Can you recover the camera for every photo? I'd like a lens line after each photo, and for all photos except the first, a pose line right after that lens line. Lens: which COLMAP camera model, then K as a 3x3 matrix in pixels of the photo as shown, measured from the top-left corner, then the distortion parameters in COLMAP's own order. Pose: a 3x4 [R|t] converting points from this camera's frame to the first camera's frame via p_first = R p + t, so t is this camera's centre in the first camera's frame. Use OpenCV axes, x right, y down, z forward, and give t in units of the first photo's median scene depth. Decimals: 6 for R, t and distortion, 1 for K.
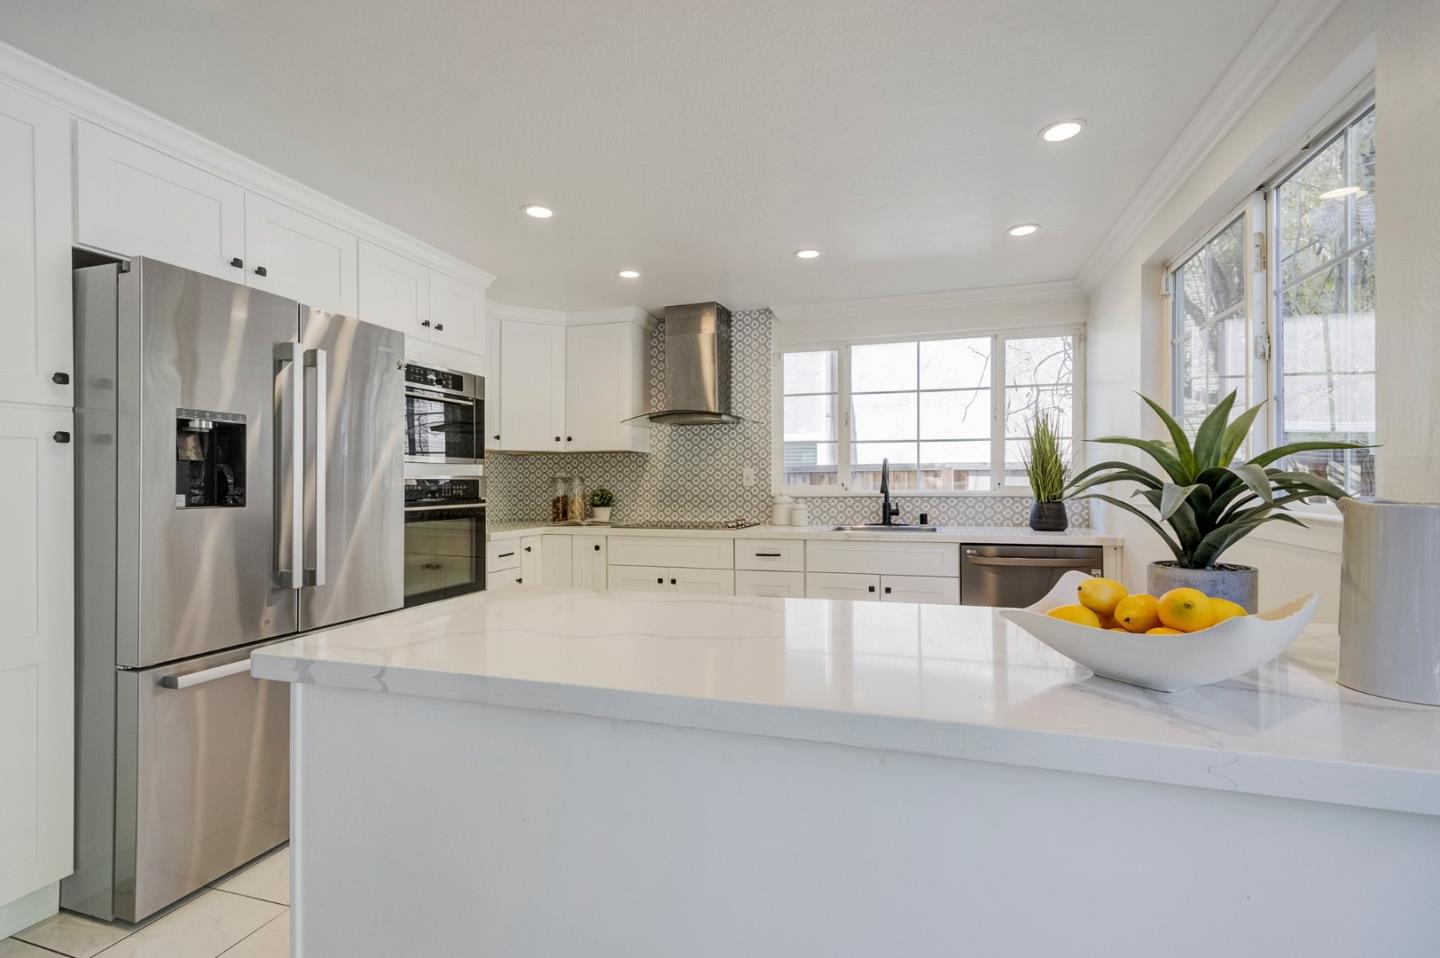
lens RADIAL K [[682.5, 0, 720.0], [0, 682.5, 479.0], [0, 0, 1]] dist [-0.001162, 0.000183]
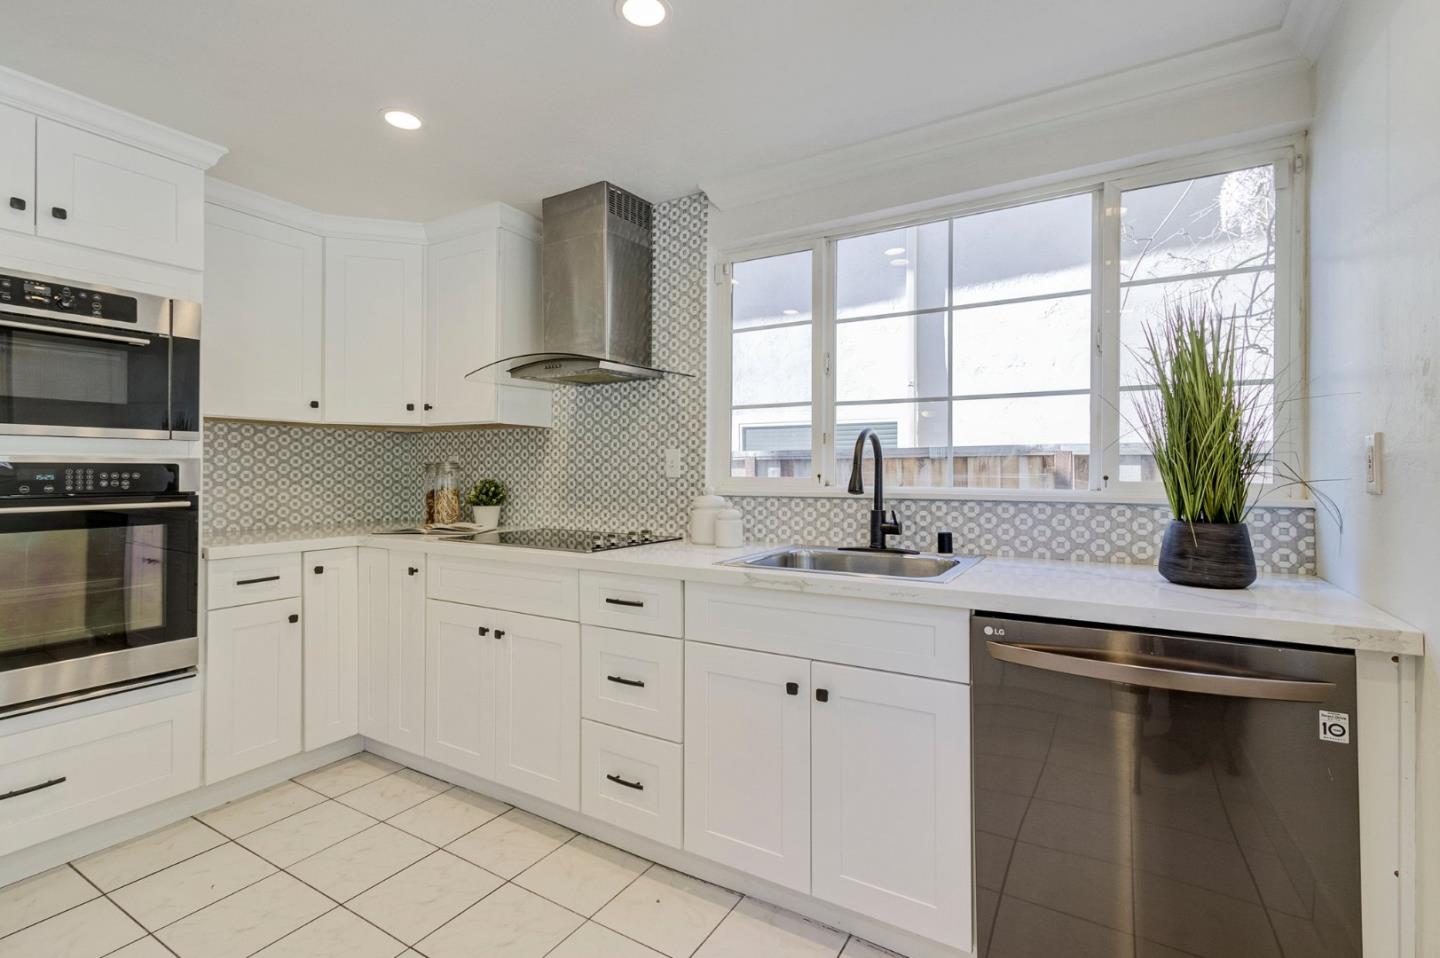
lens RADIAL K [[657.9, 0, 726.3], [0, 657.9, 465.7], [0, 0, 1]] dist [0.001170, -0.001056]
pose [[0.970637, 0.004492, -0.240508, 0.255405], [-0.005952, 0.999968, -0.005347, 0.002549], [0.240476, 0.006622, 0.970632, 0.462914]]
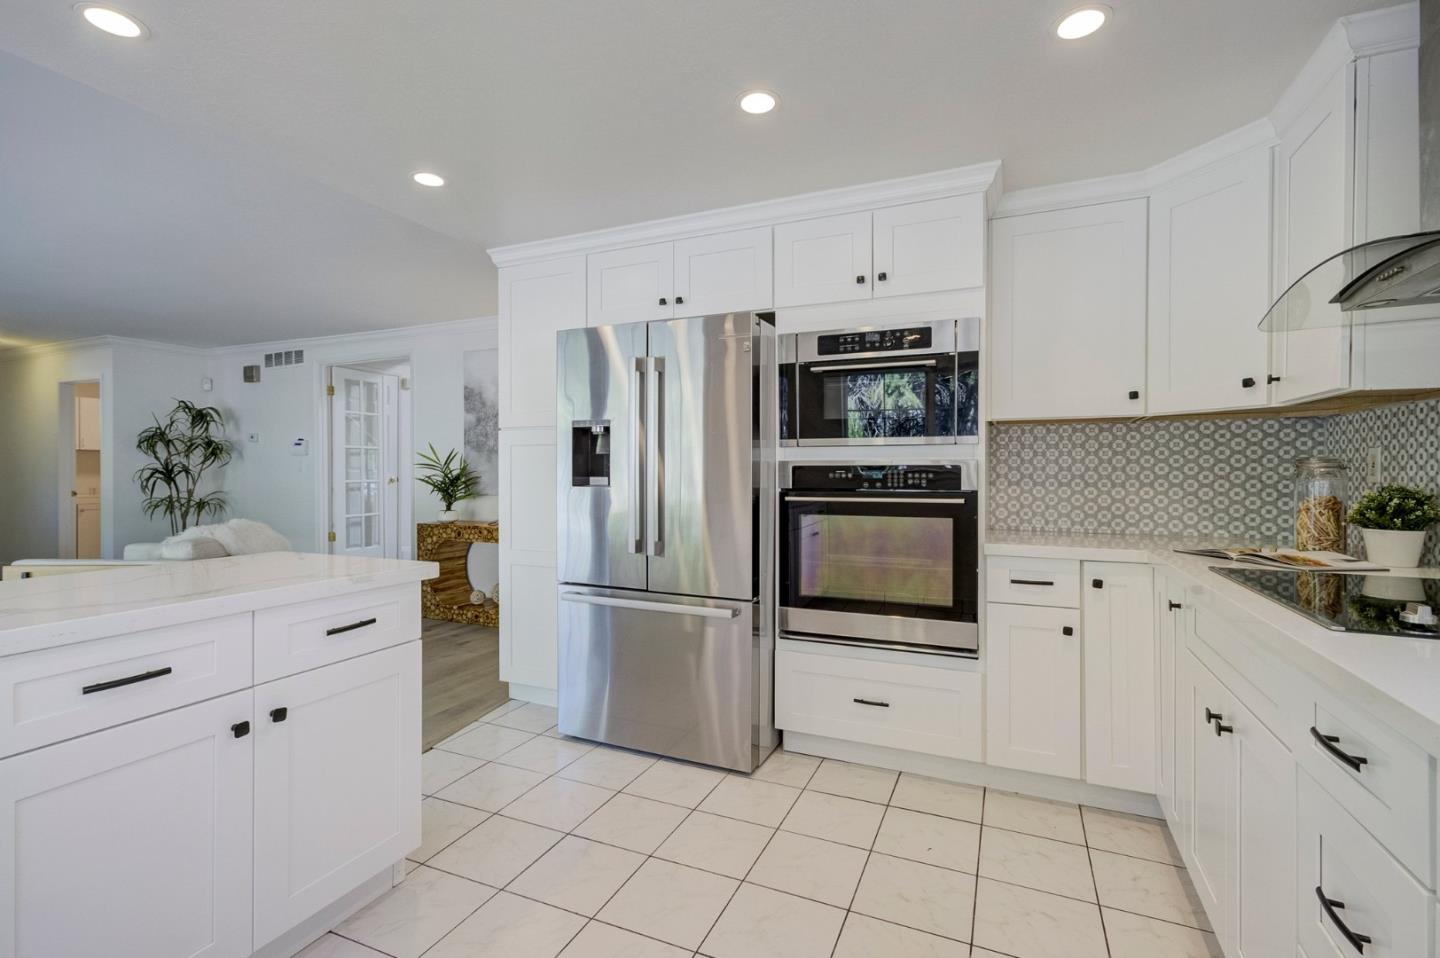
lens RADIAL K [[665.3, 0, 699.9], [0, 665.3, 476.9], [0, 0, 1]] dist [0.002827, 0.001027]
pose [[-0.148893, 0.013093, -0.988767, 0.330542], [0.002361, 0.999914, 0.012886, 0.002963], [0.988850, -0.000416, -0.148911, 0.731960]]
